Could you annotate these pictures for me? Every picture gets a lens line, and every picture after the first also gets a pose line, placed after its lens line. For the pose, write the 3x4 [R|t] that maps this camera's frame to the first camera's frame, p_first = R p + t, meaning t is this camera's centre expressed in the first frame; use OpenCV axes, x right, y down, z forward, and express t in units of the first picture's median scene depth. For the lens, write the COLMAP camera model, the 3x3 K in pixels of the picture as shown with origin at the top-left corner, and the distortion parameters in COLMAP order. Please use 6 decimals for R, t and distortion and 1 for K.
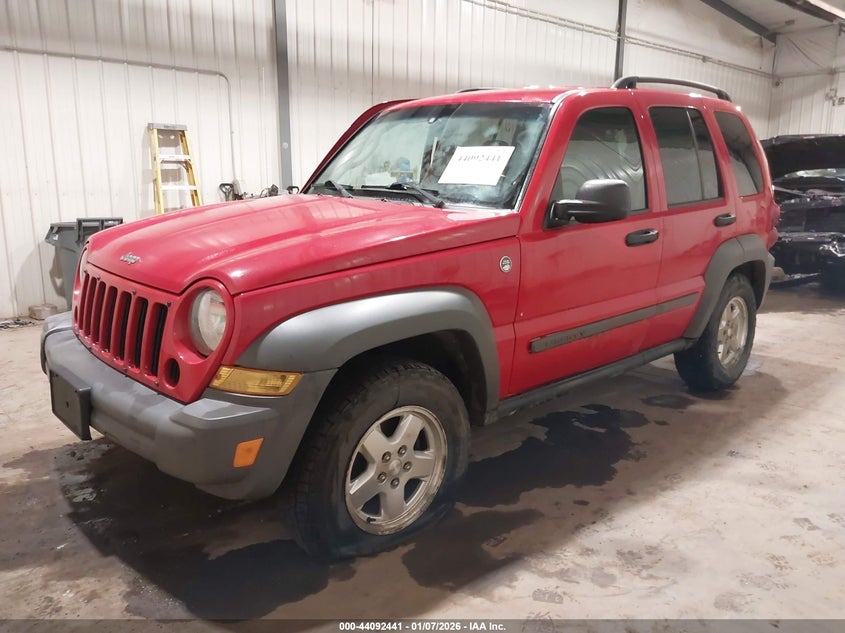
lens RADIAL K [[684.7, 0, 422.5], [0, 684.7, 316.5], [0, 0, 1]] dist [0.008499, 0.000717]
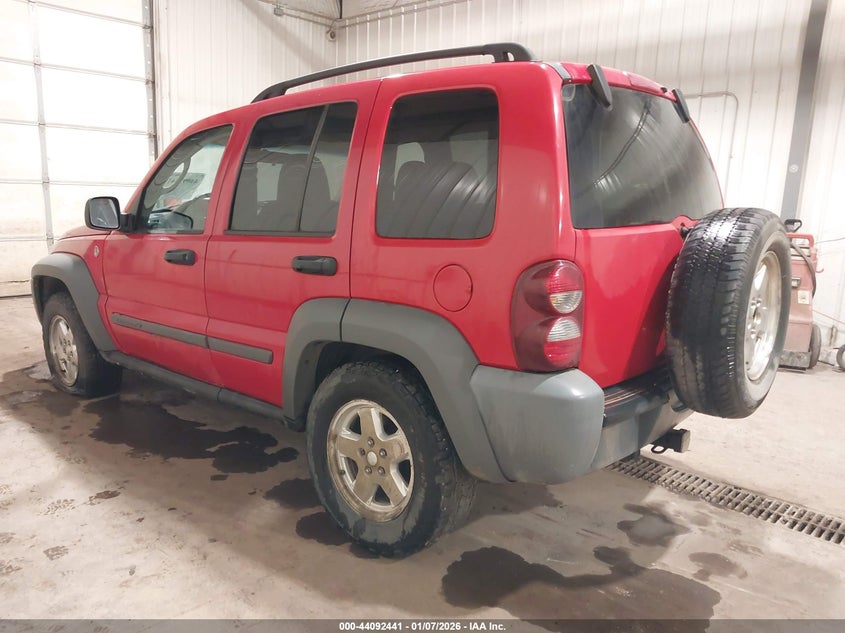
lens RADIAL K [[684.7, 0, 422.5], [0, 684.7, 316.5], [0, 0, 1]] dist [0.008499, 0.000717]
pose [[0.069495, 0.168867, -0.983186, 1.191996], [-0.219083, 0.964091, 0.150102, -0.230816], [0.973228, 0.204968, 0.103995, 1.120041]]
